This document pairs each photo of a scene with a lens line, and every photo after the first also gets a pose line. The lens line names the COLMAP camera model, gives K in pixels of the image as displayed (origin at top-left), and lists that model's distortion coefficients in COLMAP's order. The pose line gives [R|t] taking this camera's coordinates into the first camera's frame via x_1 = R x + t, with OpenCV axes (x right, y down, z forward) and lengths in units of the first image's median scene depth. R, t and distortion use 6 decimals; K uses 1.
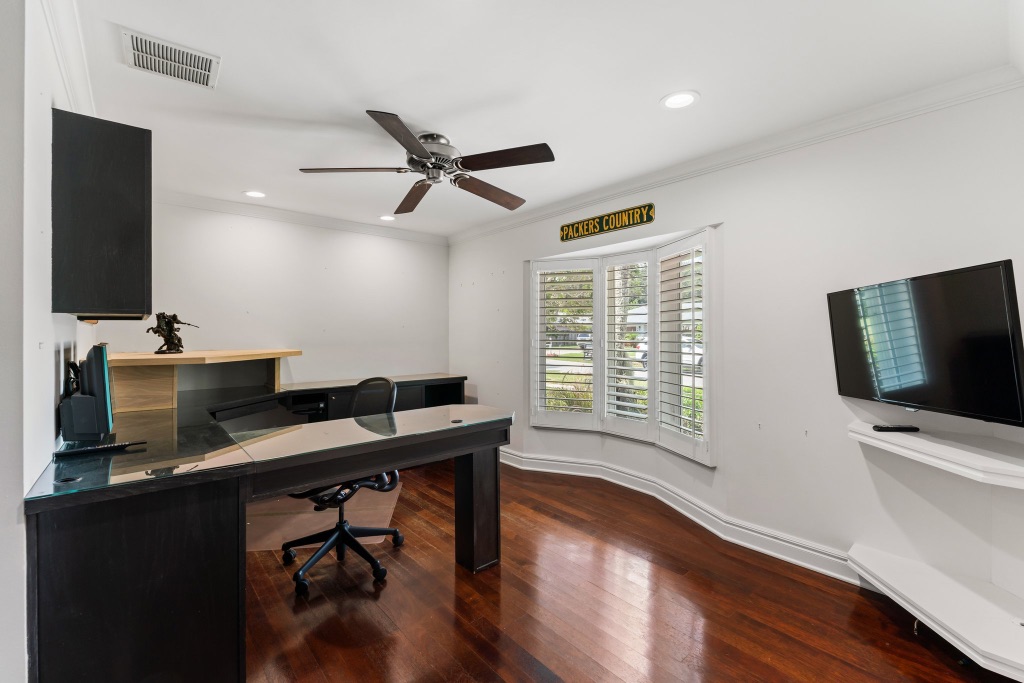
lens RADIAL K [[419.7, 0, 508.1], [0, 419.7, 335.7], [0, 0, 1]] dist [0.000295, 0.000042]
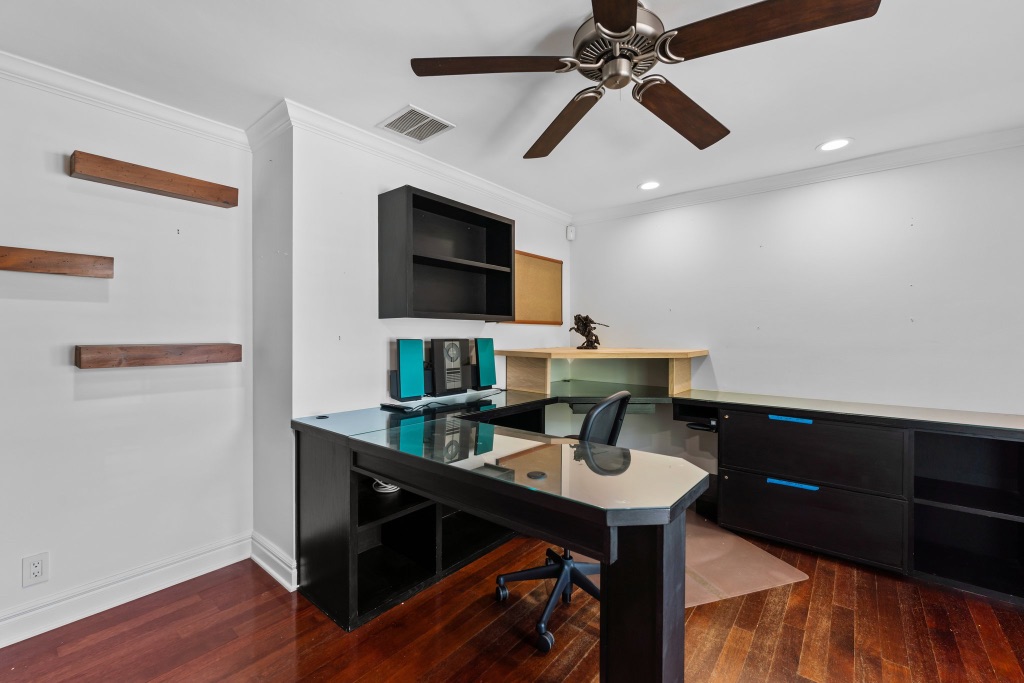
lens RADIAL K [[419.7, 0, 508.1], [0, 419.7, 335.7], [0, 0, 1]] dist [0.000295, 0.000042]
pose [[0.210194, 0.010521, -0.977603, 0.297344], [-0.008854, 0.999922, 0.008858, -0.003770], [0.977620, 0.006794, 0.210270, 0.532345]]
